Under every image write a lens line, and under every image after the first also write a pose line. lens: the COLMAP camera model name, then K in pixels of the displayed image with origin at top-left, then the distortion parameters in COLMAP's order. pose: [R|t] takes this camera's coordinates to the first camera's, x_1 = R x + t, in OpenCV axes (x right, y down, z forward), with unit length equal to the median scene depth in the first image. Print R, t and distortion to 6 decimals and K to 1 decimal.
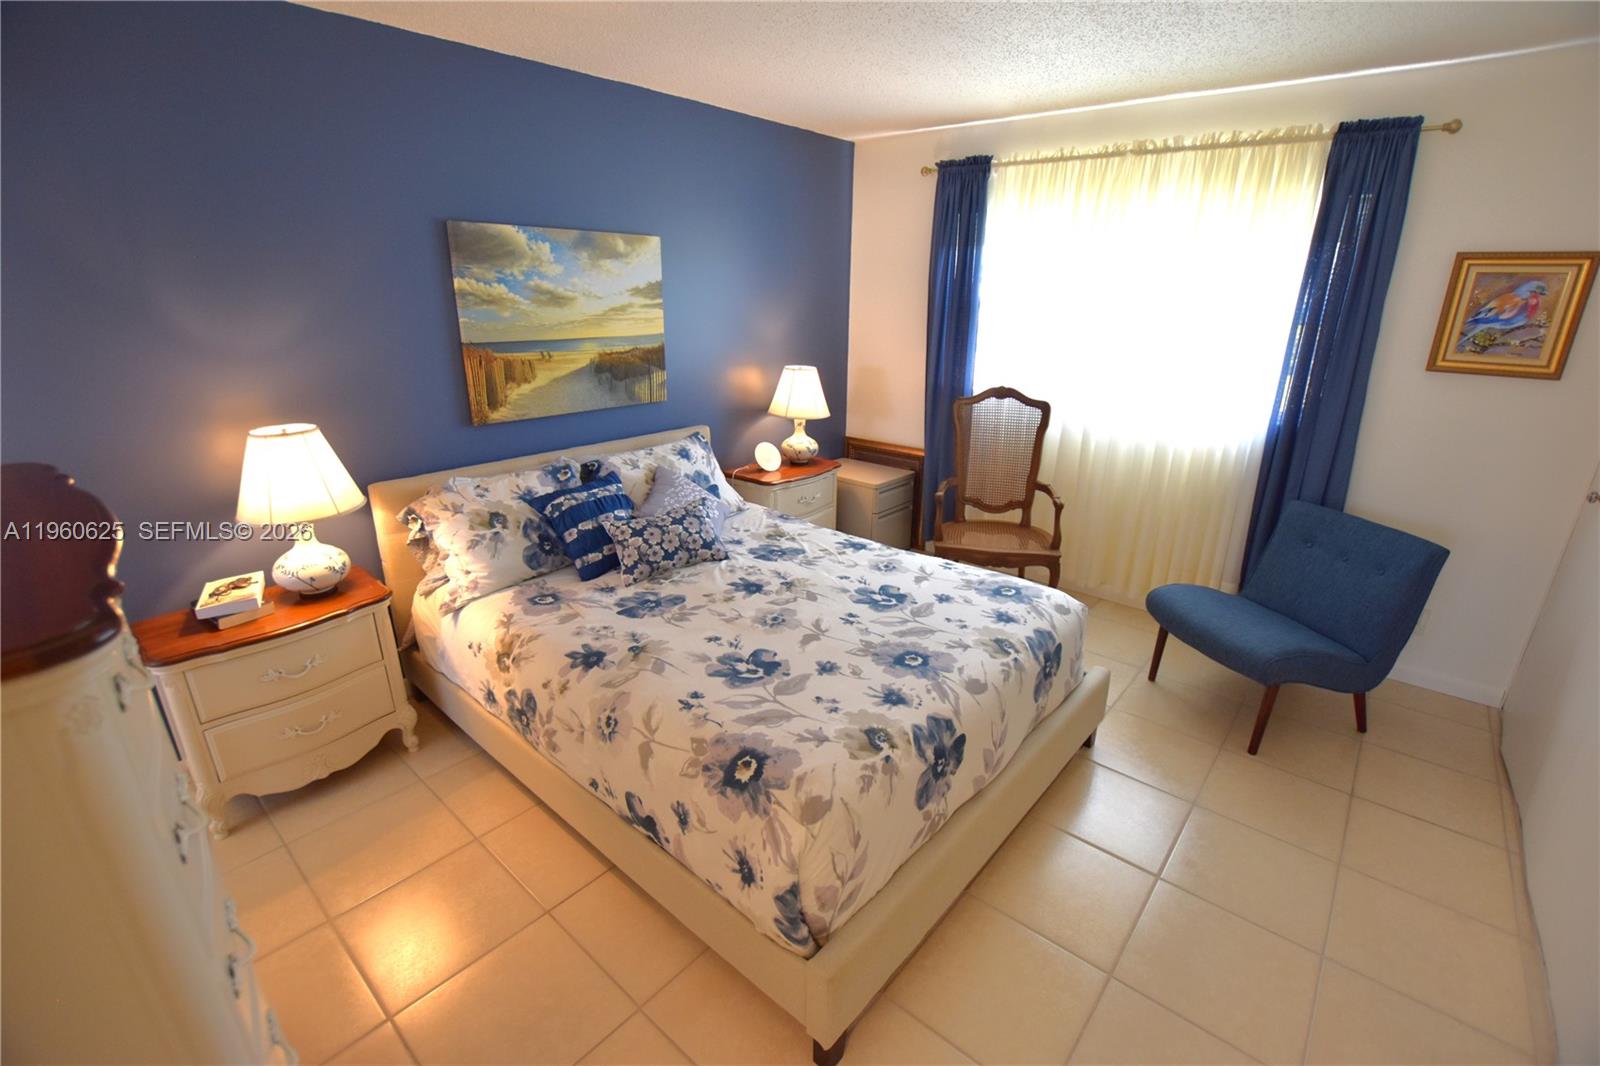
lens RADIAL K [[705.4, 0, 805.0], [0, 705.4, 532.4], [0, 0, 1]] dist [-0.035229, 0.006222]
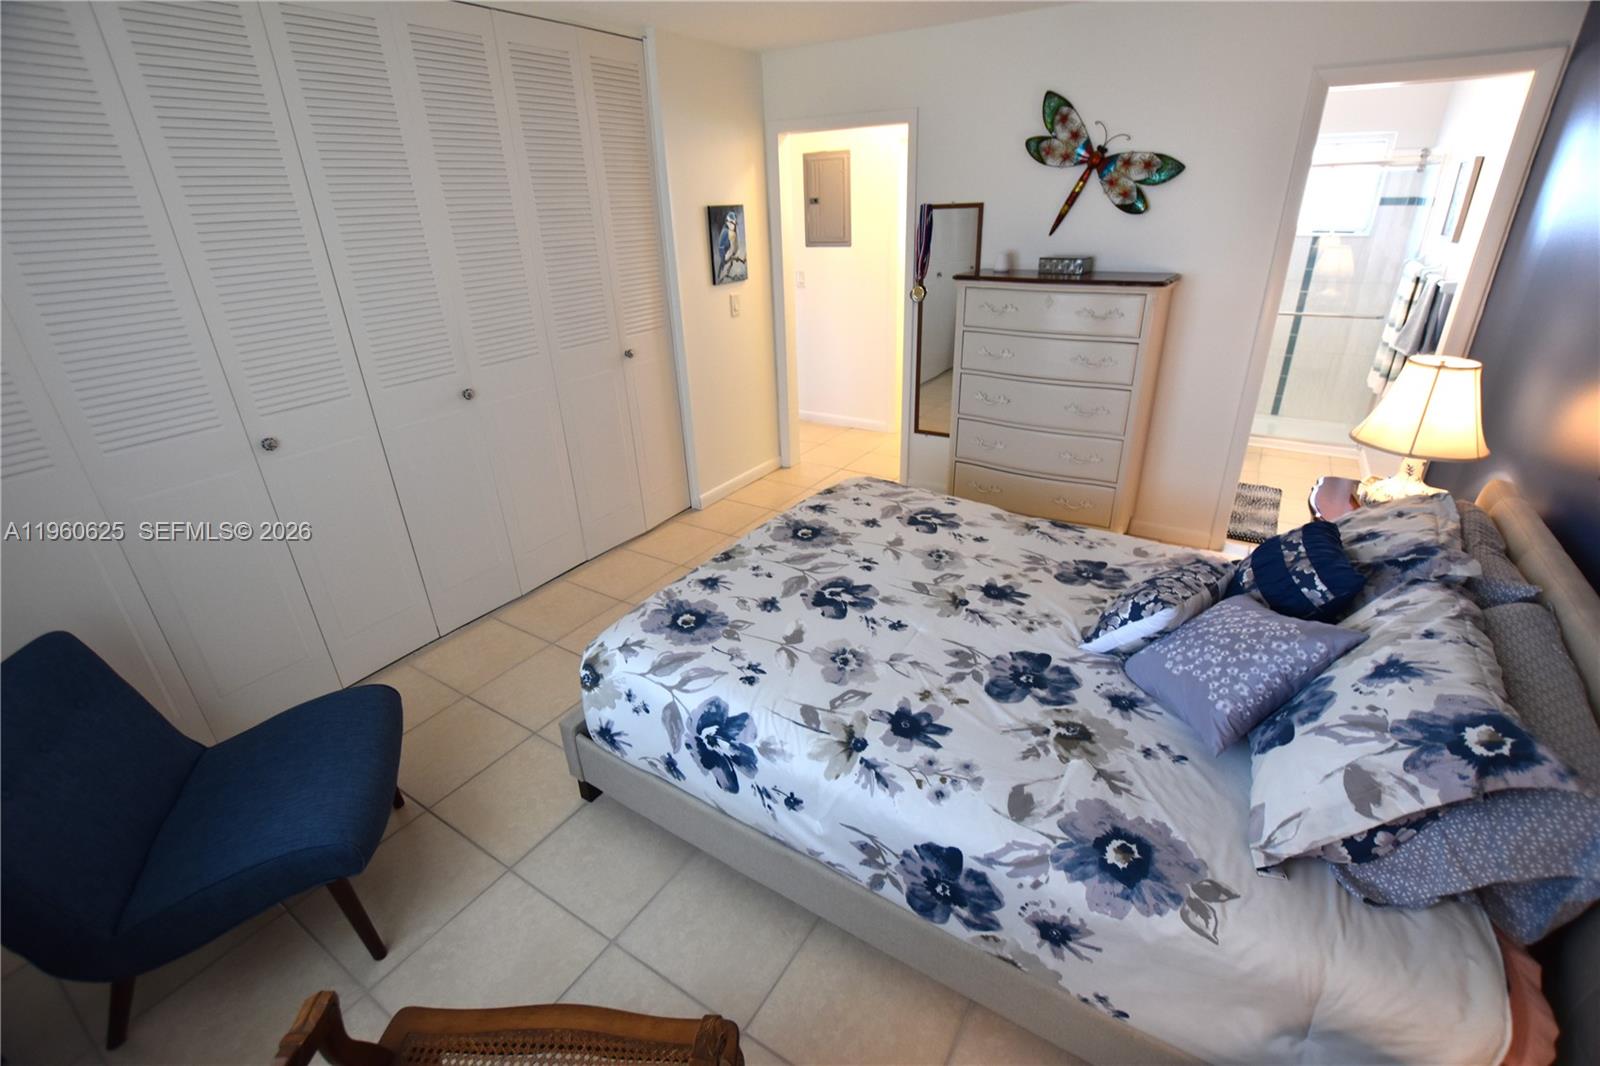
lens RADIAL K [[705.4, 0, 803.2], [0, 705.4, 533.0], [0, 0, 1]] dist [-0.035229, 0.006222]
pose [[-0.989800, 0.078693, -0.118760, 0.213336], [-0.025922, 0.720208, 0.693274, -0.474877], [0.140088, 0.689280, -0.710822, 1.319564]]
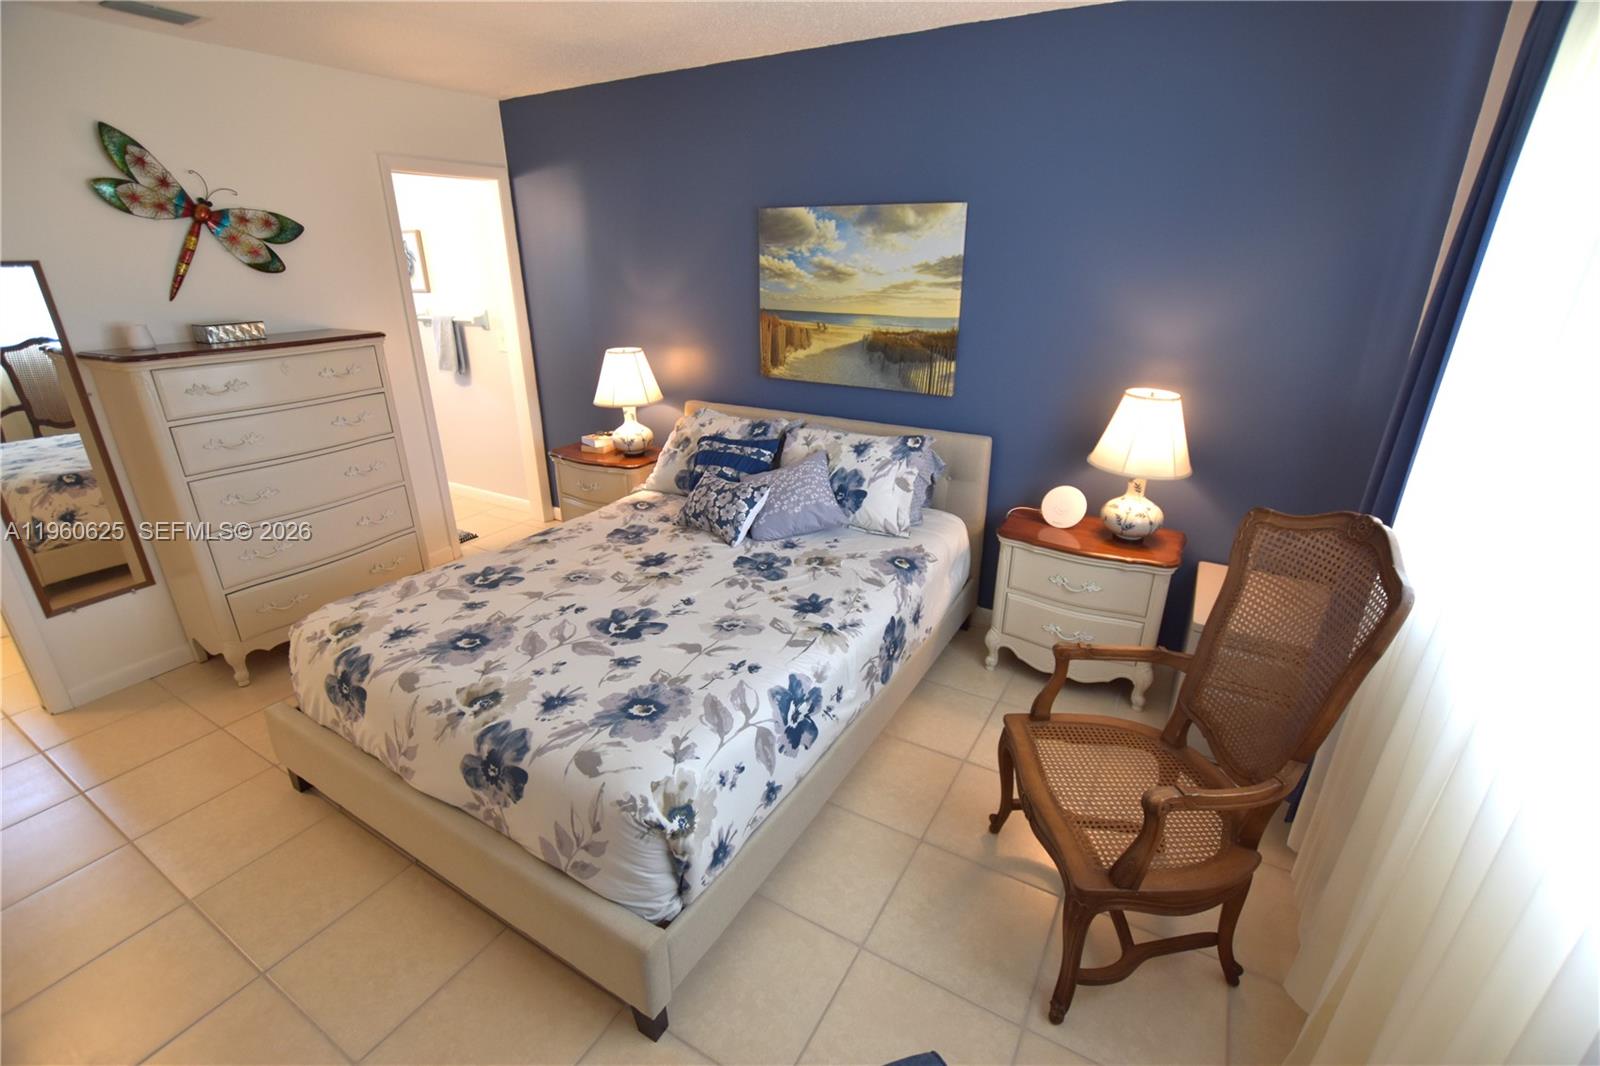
lens RADIAL K [[705.4, 0, 804.8], [0, 705.4, 530.7], [0, 0, 1]] dist [-0.035229, 0.006222]
pose [[0.184056, 0.348264, -0.919150, 0.773669], [-0.320466, 0.905290, 0.278840, -0.276655], [0.929207, 0.243234, 0.278231, 0.793417]]
